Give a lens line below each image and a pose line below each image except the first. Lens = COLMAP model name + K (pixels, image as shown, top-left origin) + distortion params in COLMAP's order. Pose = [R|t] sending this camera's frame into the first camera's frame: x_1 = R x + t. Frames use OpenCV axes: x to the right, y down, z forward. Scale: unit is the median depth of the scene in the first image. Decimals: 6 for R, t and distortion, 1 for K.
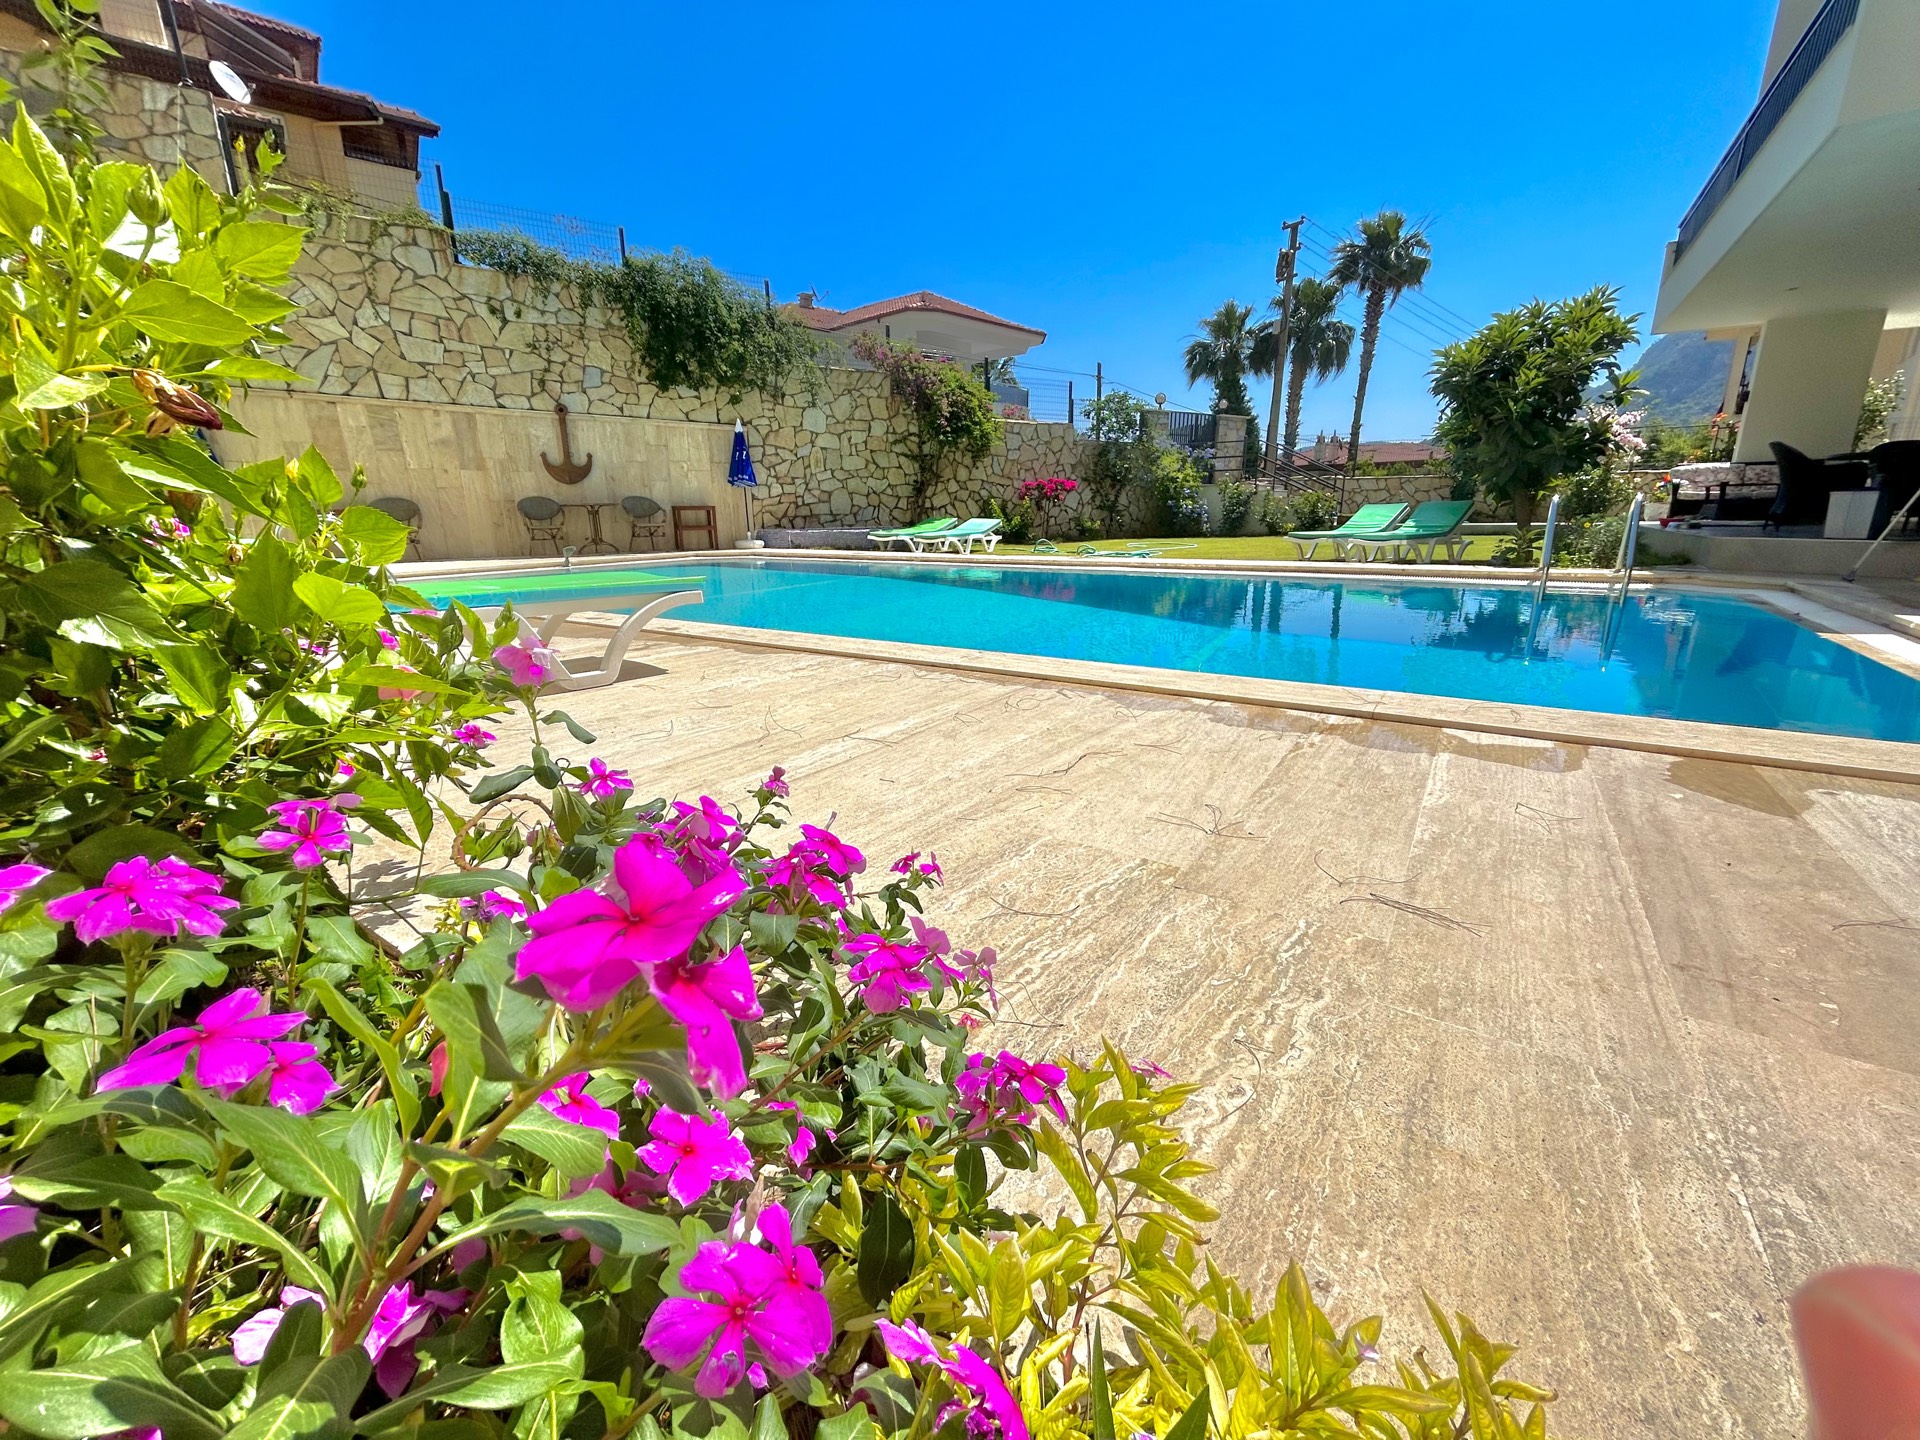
lens RADIAL K [[778.9, 0, 960.6], [0, 778.9, 709.0], [0, 0, 1]] dist [-0.000093, 0.001651]
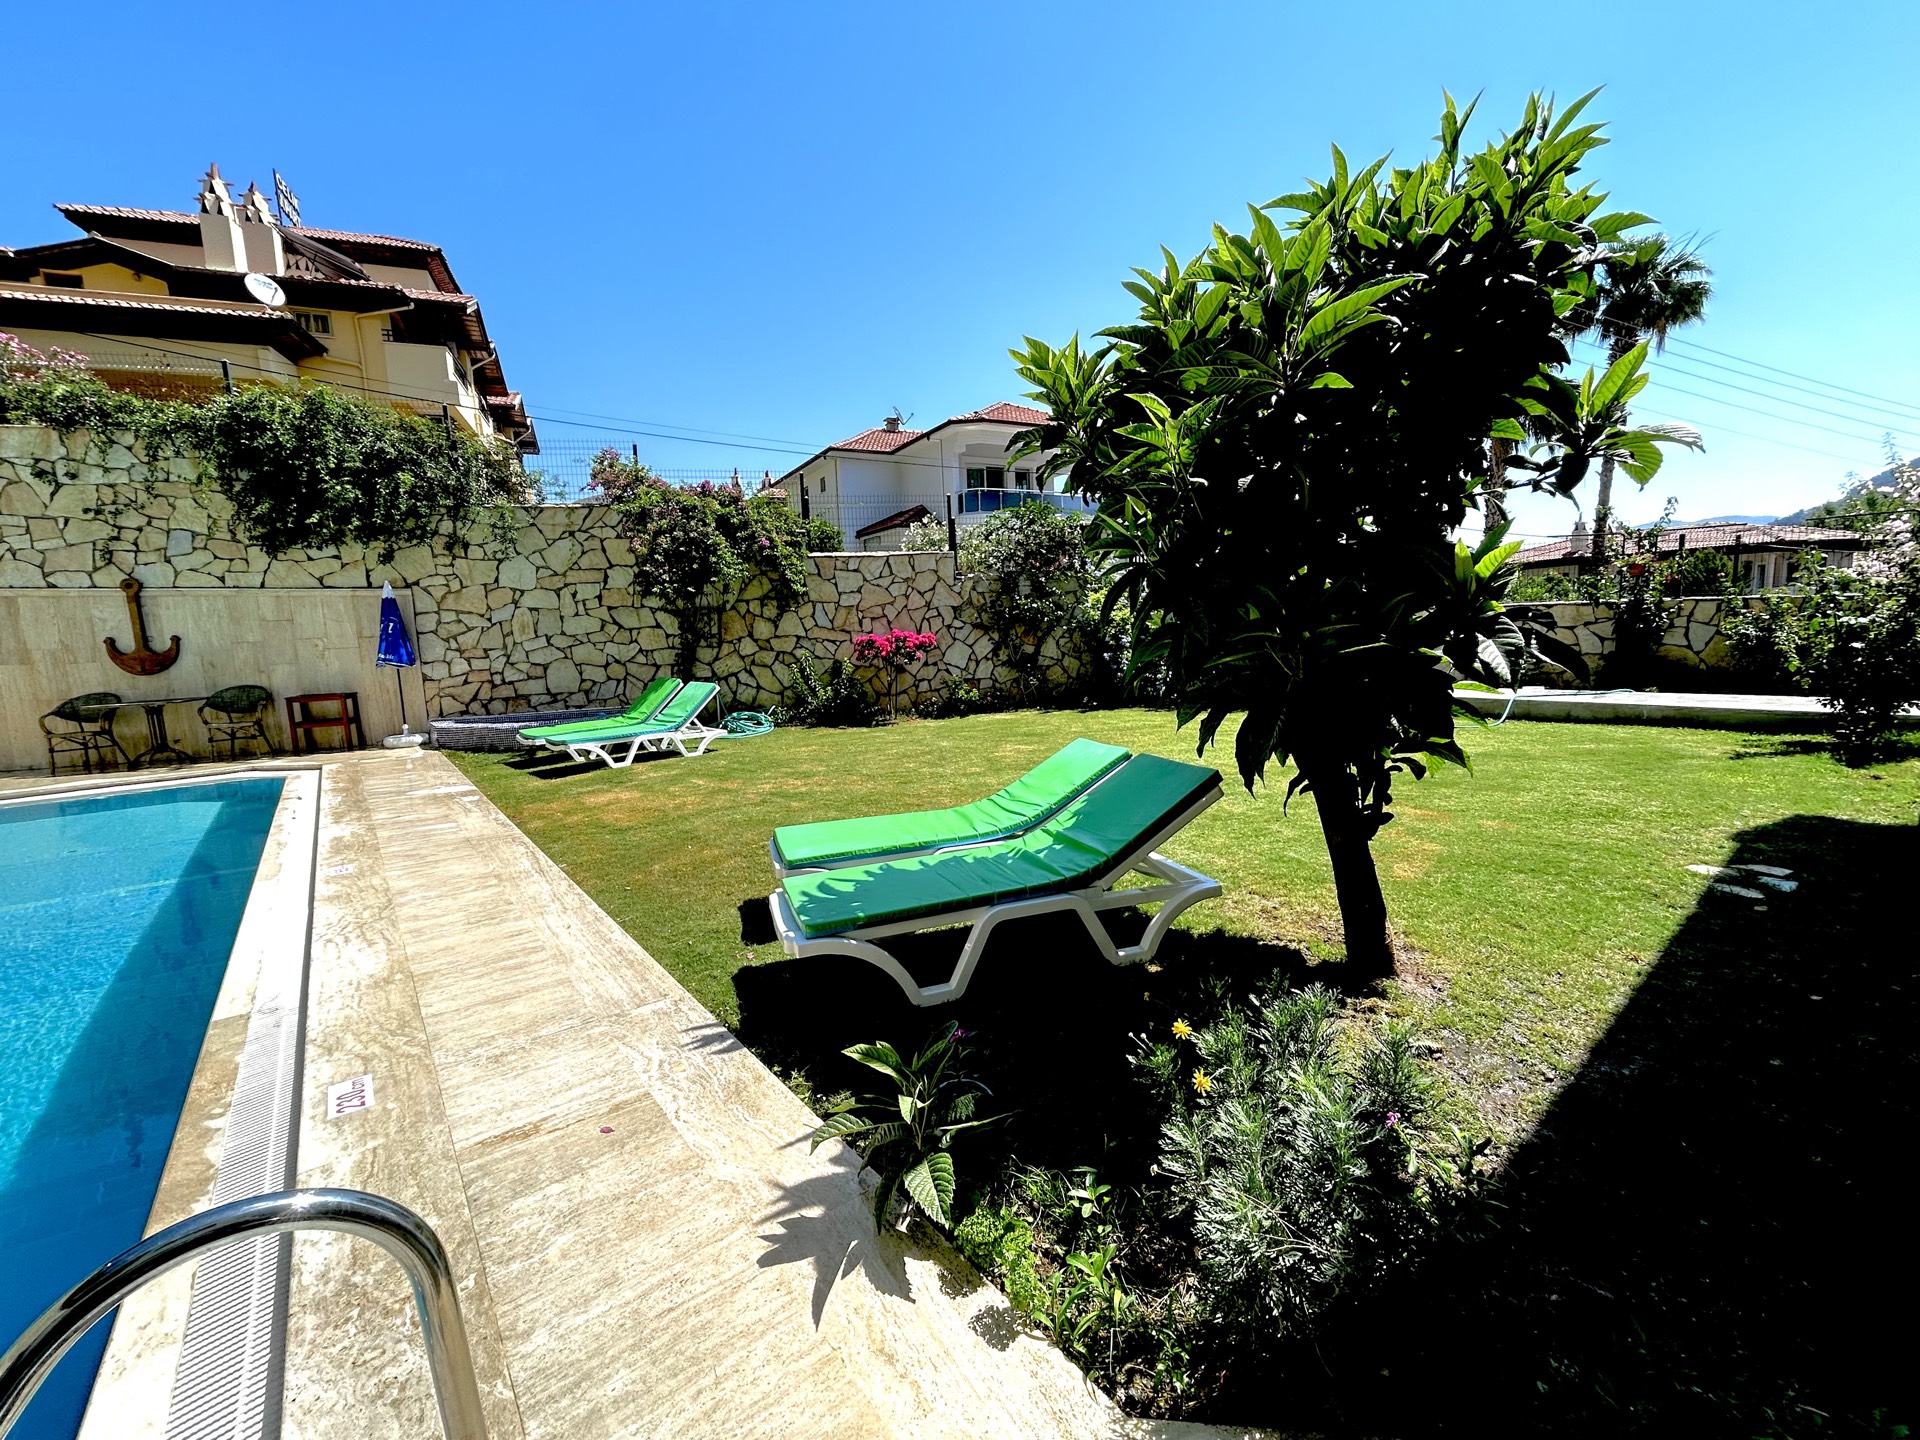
lens RADIAL K [[778.9, 0, 958.4], [0, 778.9, 716.5], [0, 0, 1]] dist [-0.000093, 0.001651]
pose [[0.954726, 0.009131, -0.297346, 0.470243], [-0.045444, 0.992274, -0.115443, -0.177208], [0.293994, 0.123730, 0.947765, 0.456894]]
